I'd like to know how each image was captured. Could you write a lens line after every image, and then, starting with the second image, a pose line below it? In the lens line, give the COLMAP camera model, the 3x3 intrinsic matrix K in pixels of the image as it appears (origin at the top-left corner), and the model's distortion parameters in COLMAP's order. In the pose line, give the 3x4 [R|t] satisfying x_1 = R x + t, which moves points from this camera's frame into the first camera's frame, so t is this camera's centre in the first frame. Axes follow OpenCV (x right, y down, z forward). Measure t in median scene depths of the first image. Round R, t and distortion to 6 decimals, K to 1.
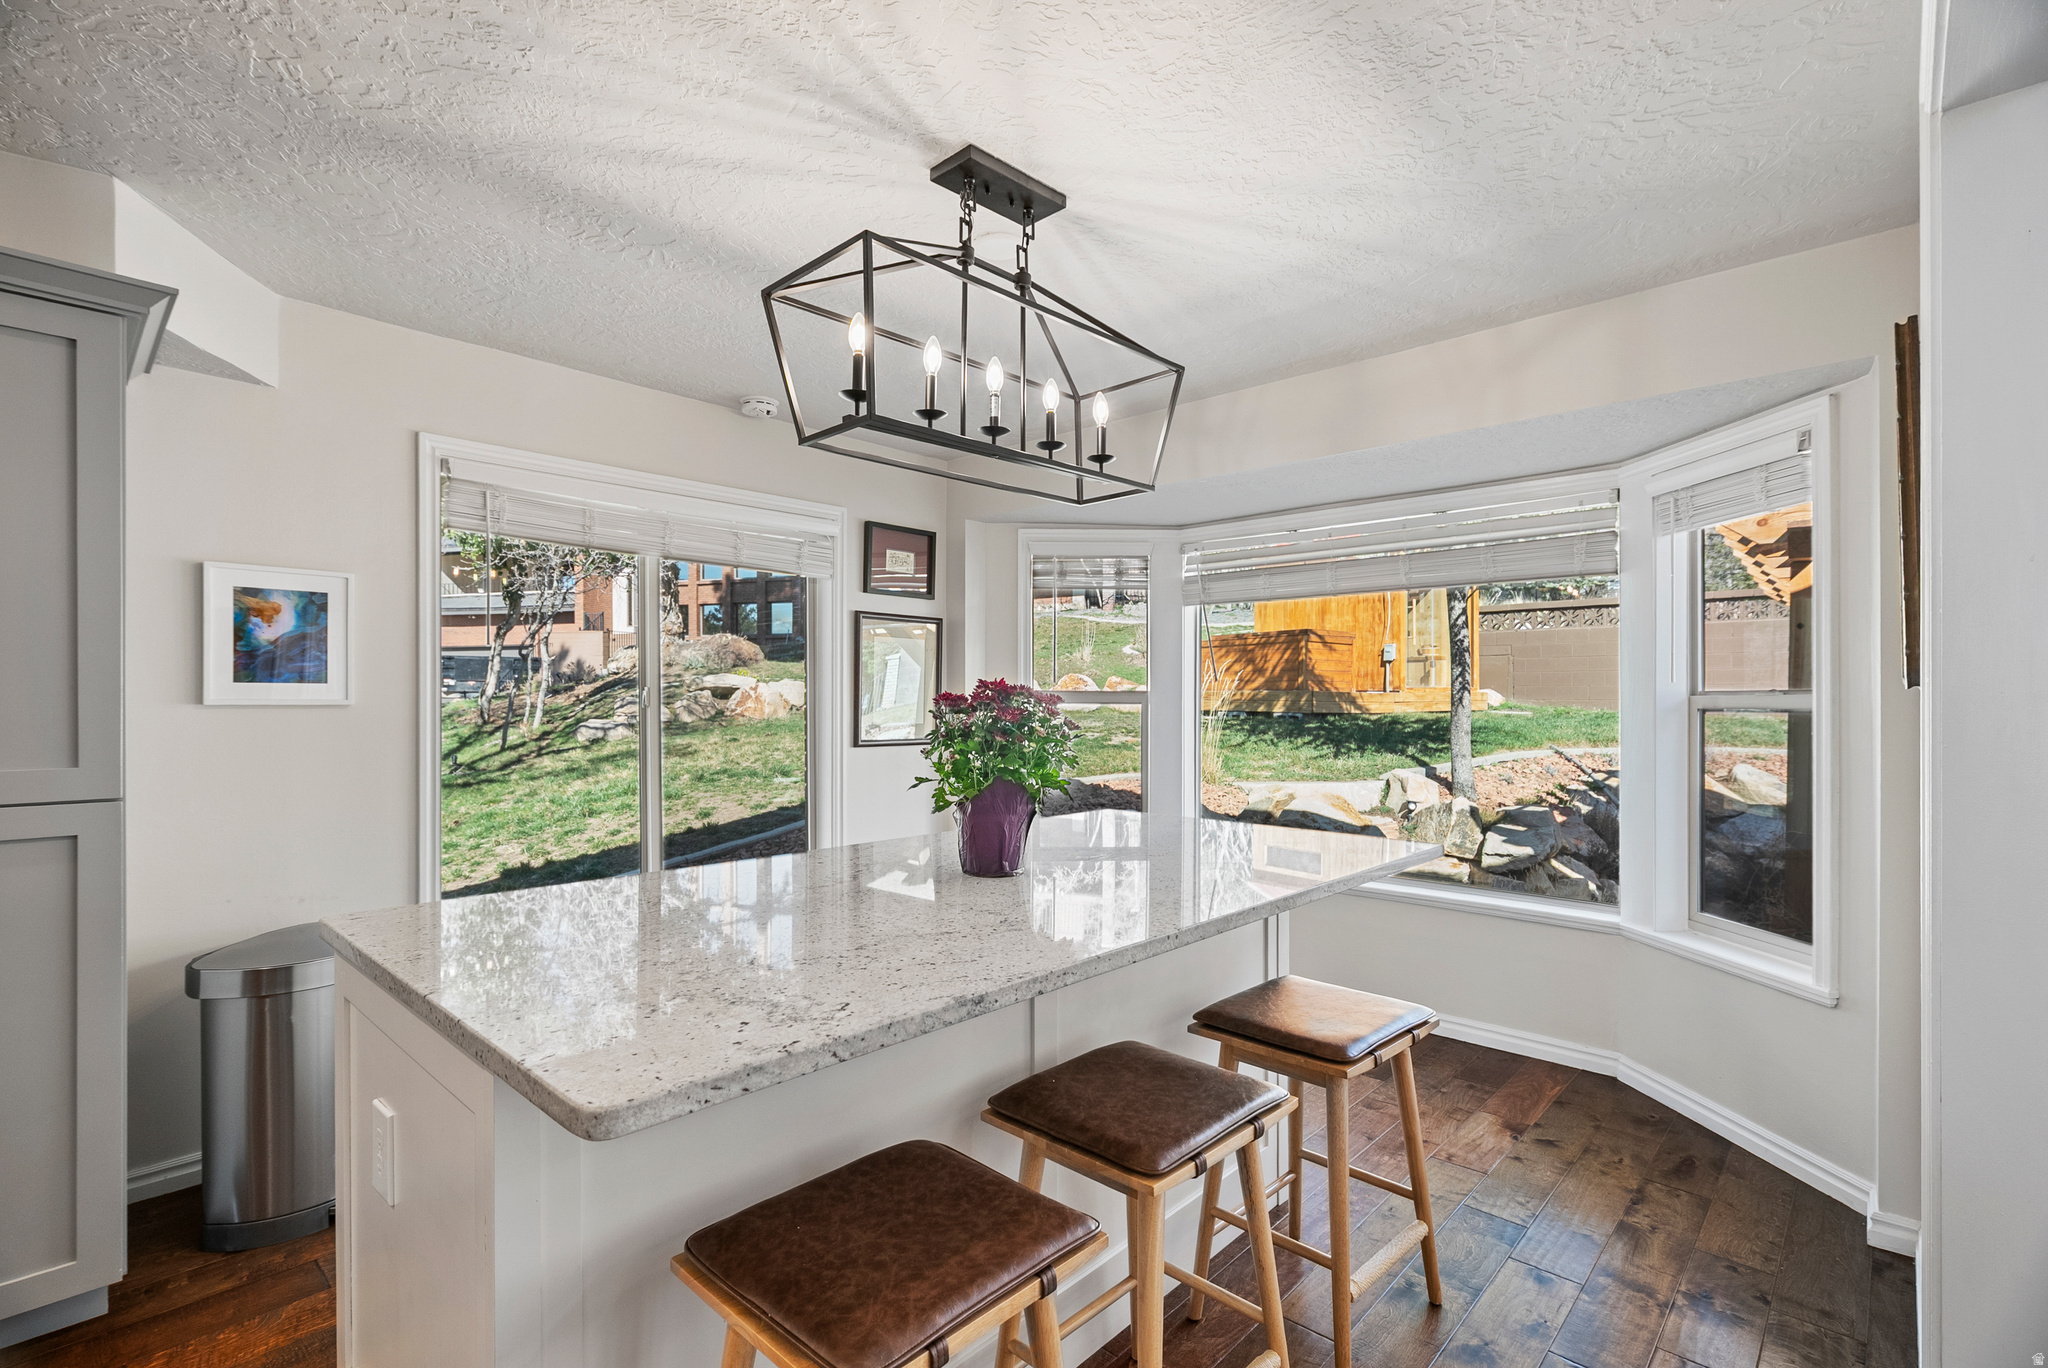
lens RADIAL K [[930.7, 0, 1022.7], [0, 930.7, 695.7], [0, 0, 1]] dist [-0.005486, -0.000647]
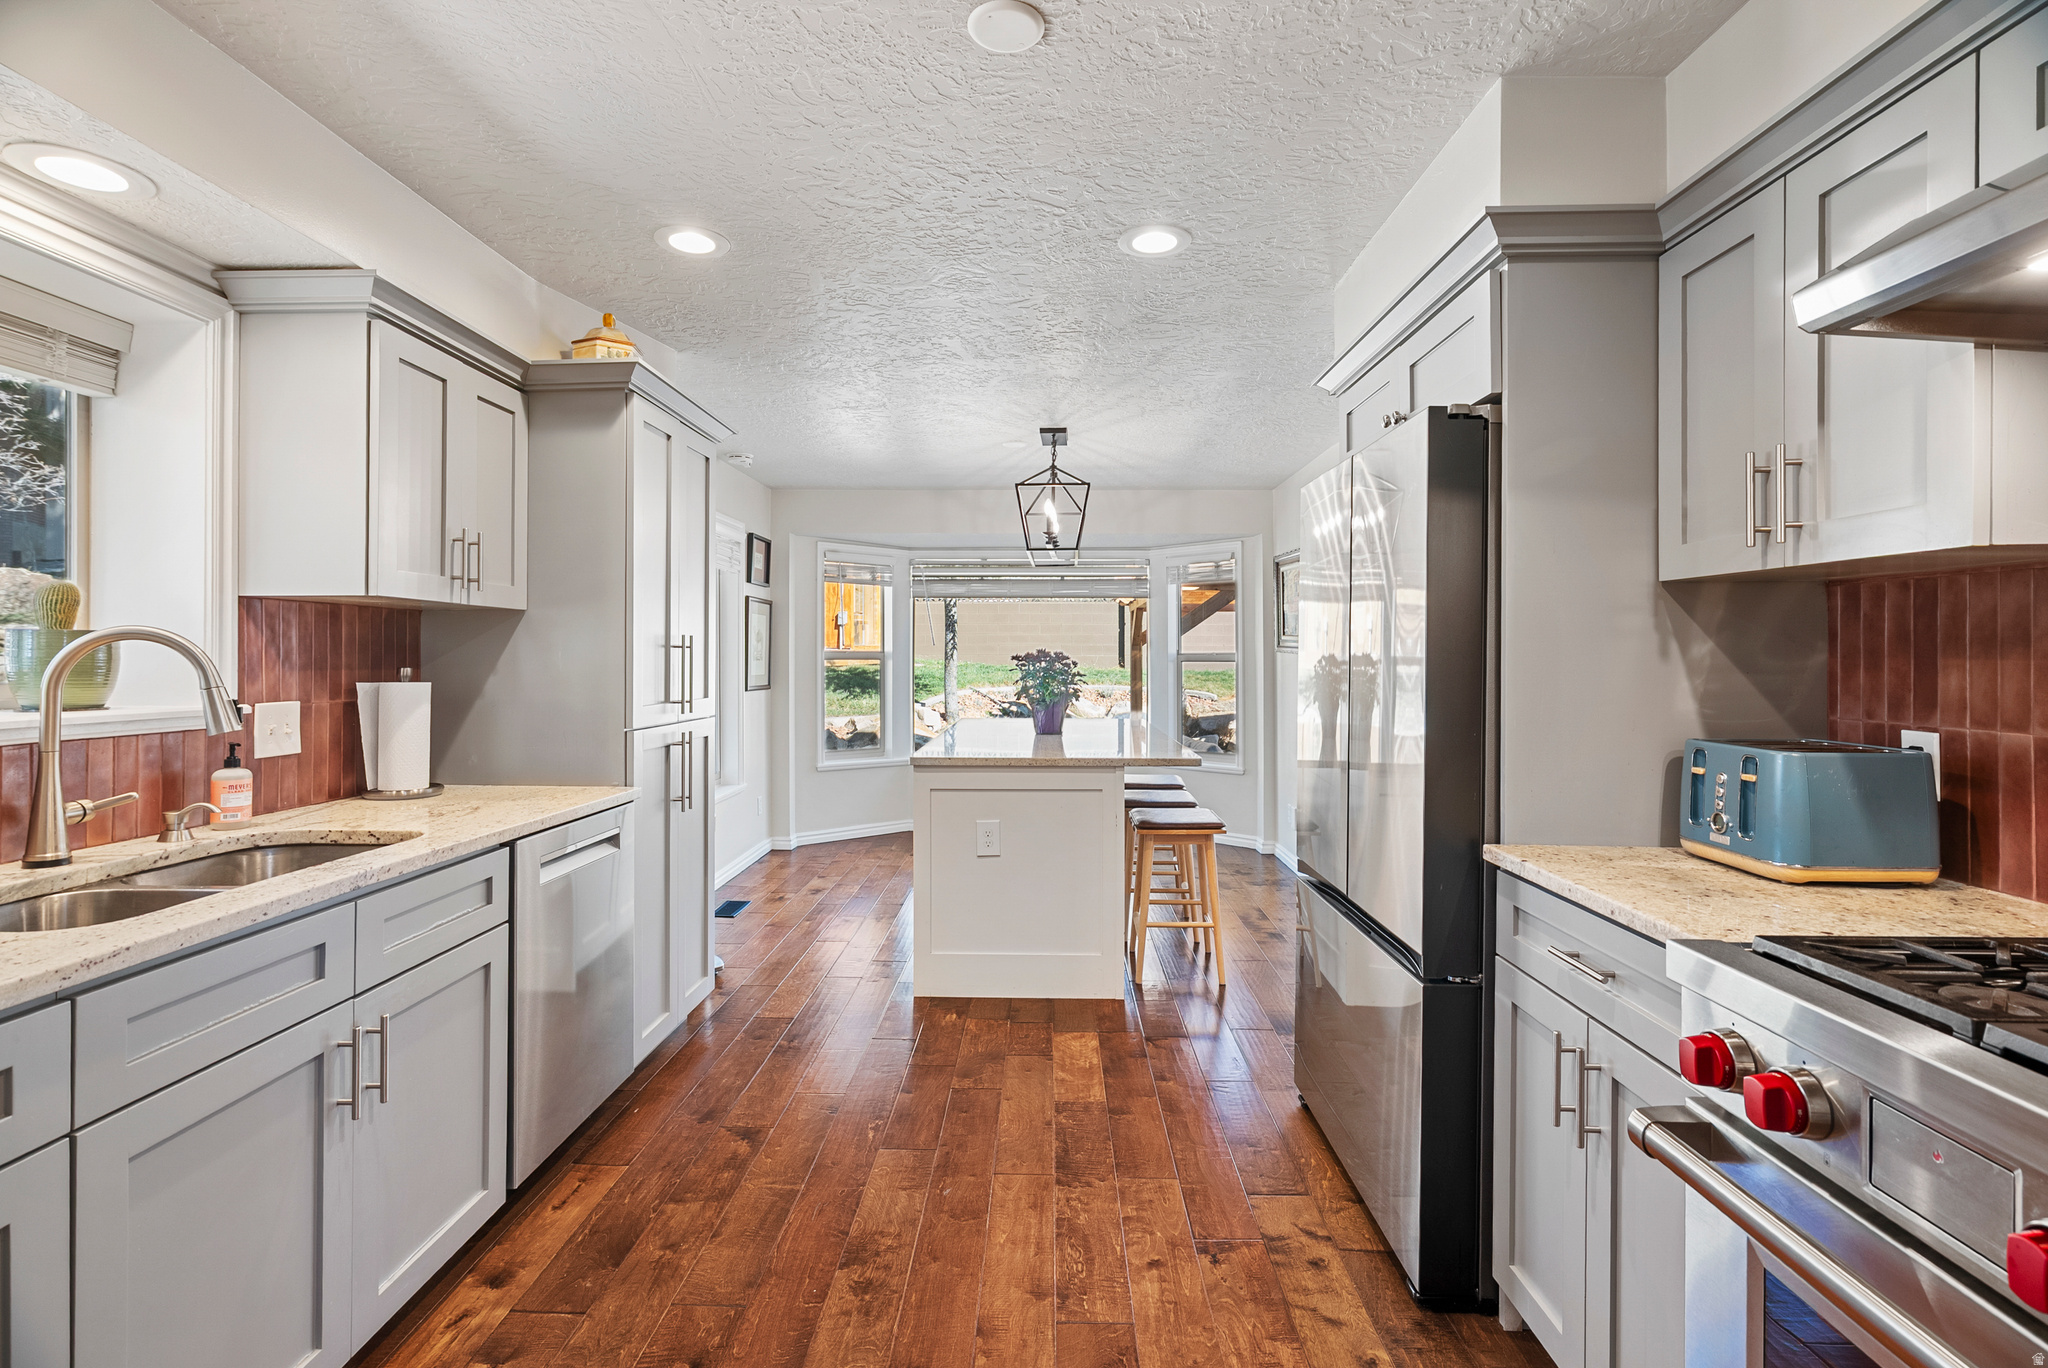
lens RADIAL K [[930.7, 0, 1023.6], [0, 930.7, 662.9], [0, 0, 1]] dist [-0.005486, -0.000647]
pose [[0.740031, -0.010207, 0.672495, -0.440873], [0.000101, 0.999886, 0.015066, -0.006621], [-0.672573, -0.011081, 0.739948, -0.174076]]
